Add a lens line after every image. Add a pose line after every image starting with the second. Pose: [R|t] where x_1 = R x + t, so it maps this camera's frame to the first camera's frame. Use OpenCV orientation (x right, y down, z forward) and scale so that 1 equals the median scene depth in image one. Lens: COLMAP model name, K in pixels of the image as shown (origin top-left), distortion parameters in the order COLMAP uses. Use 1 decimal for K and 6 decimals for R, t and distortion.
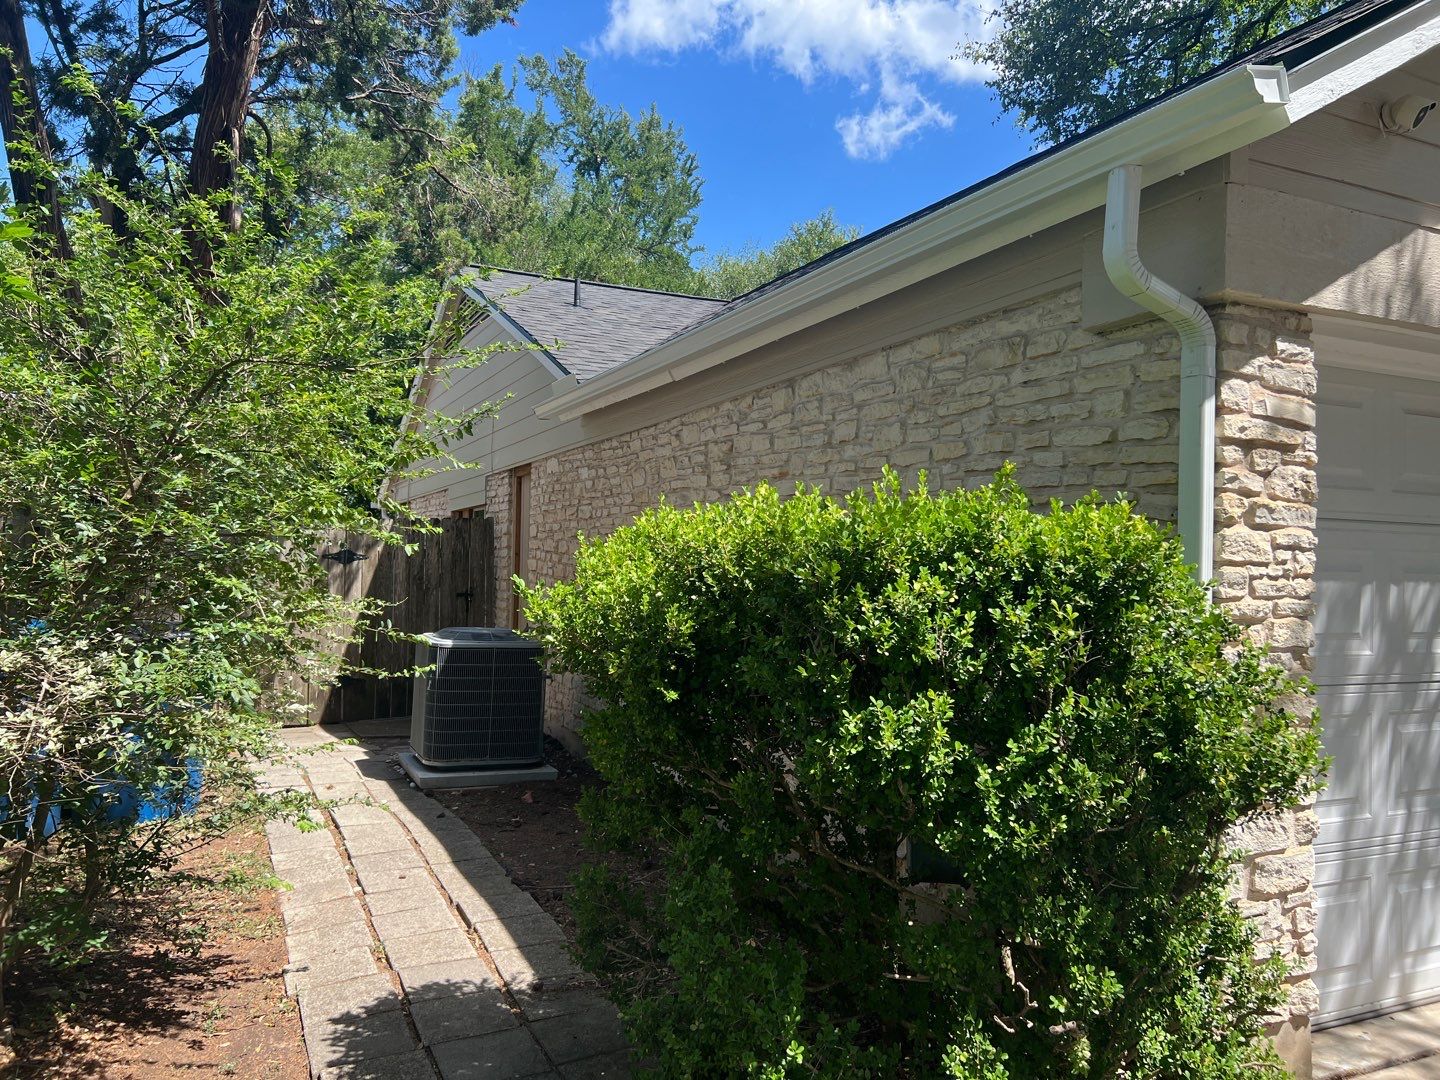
lens RADIAL K [[1088.0, 0, 724.3], [0, 1088.0, 546.1], [0, 0, 1]] dist [0.000110, -0.005688]
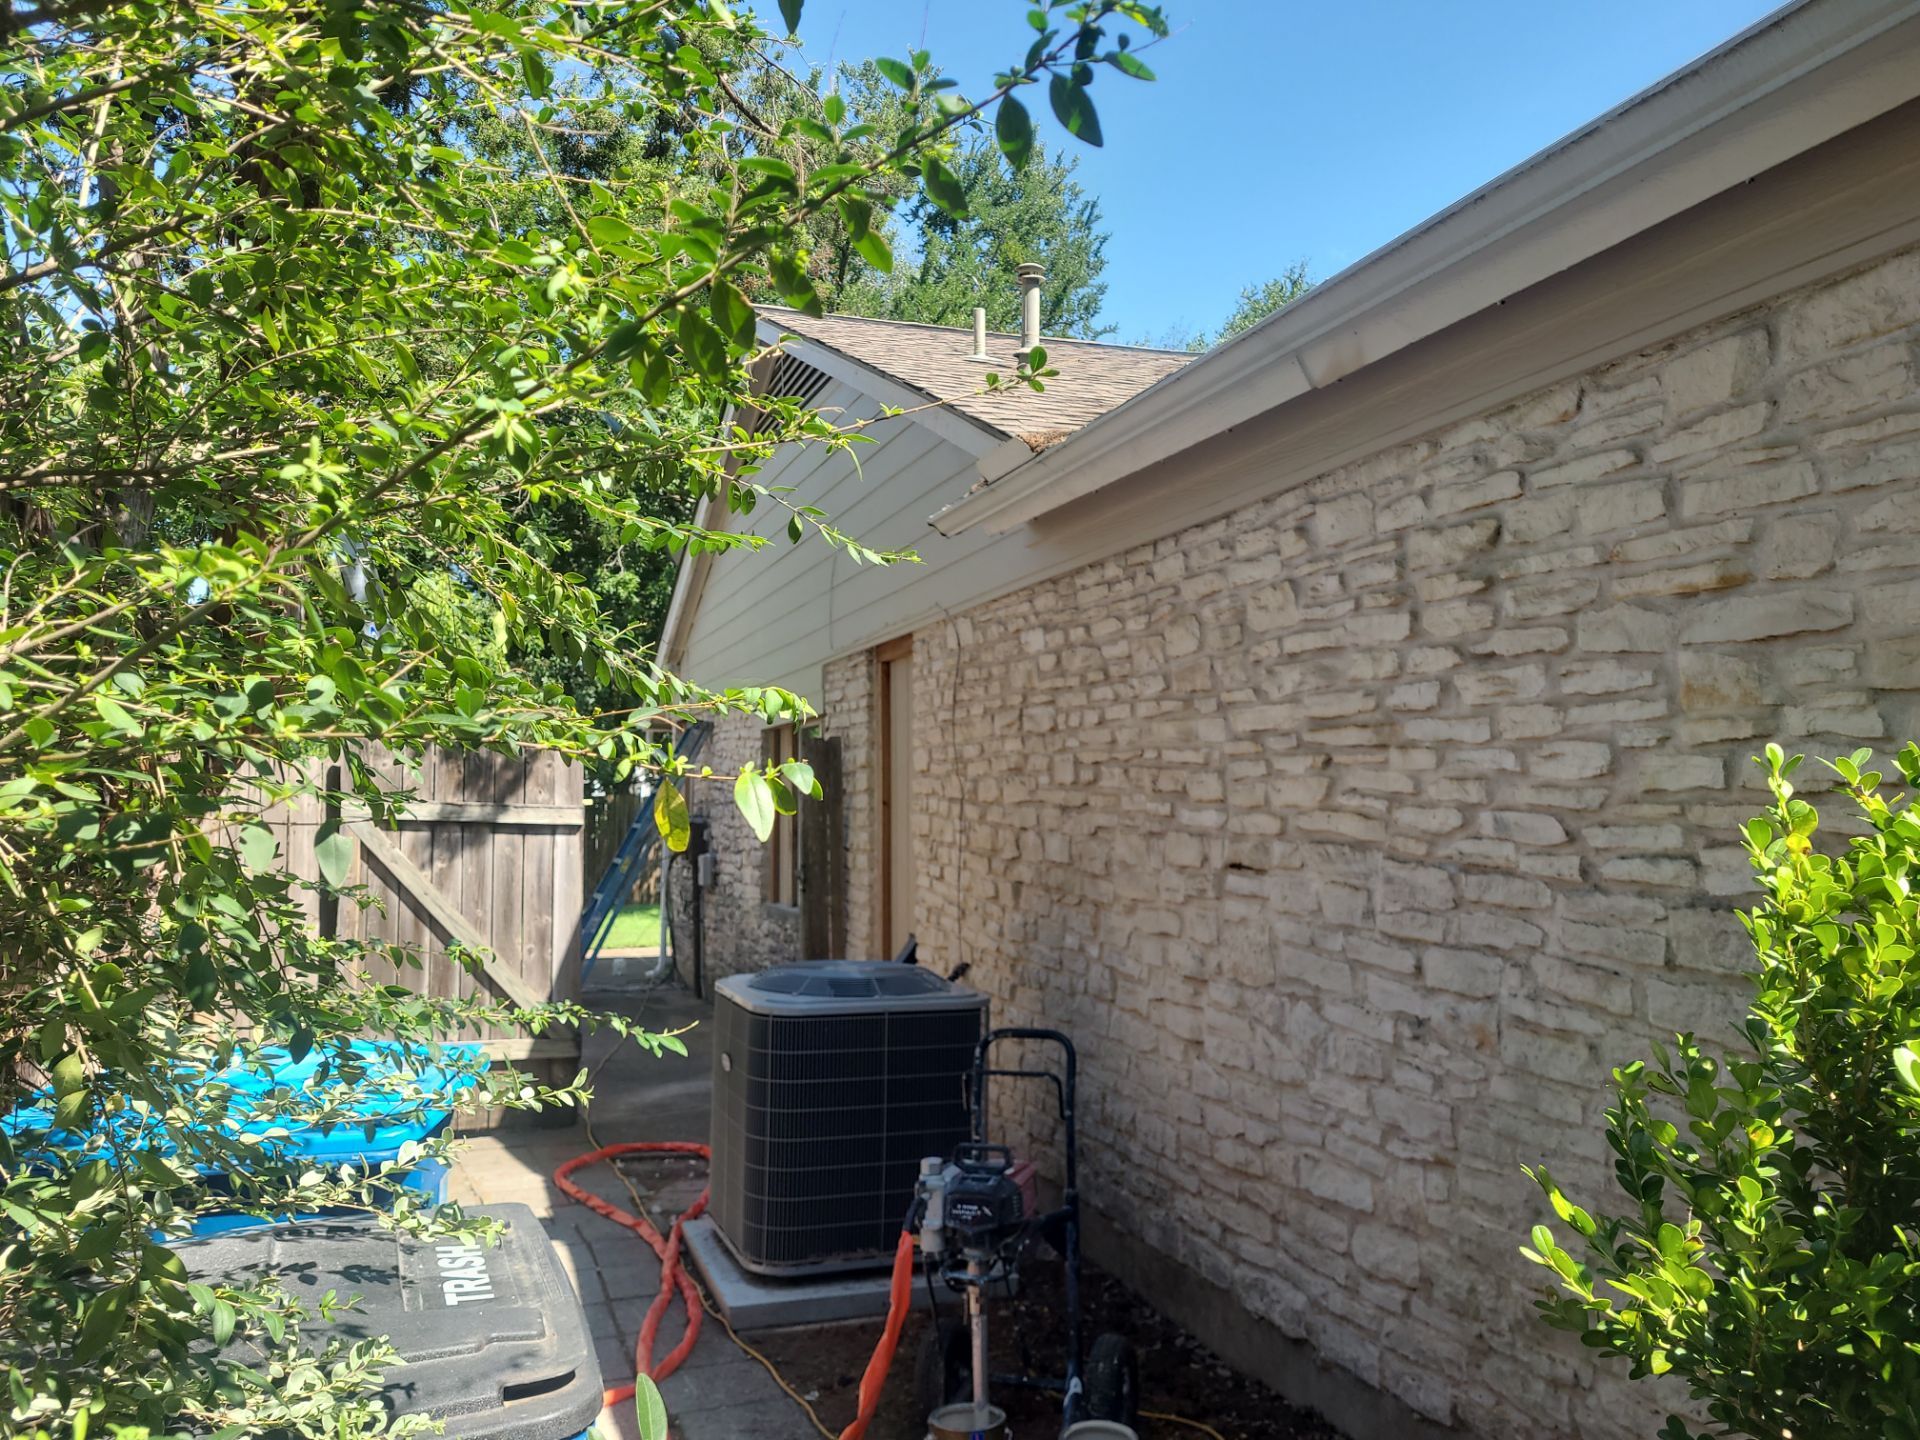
lens RADIAL K [[1518.4, 0, 958.1], [0, 1518.4, 713.5], [0, 0, 1]] dist [-0.007348, 0.002315]
pose [[0.993725, -0.028515, -0.108158, -0.089676], [0.024070, 0.998820, -0.042175, -0.005842], [0.109233, 0.039307, 0.993239, 0.311940]]
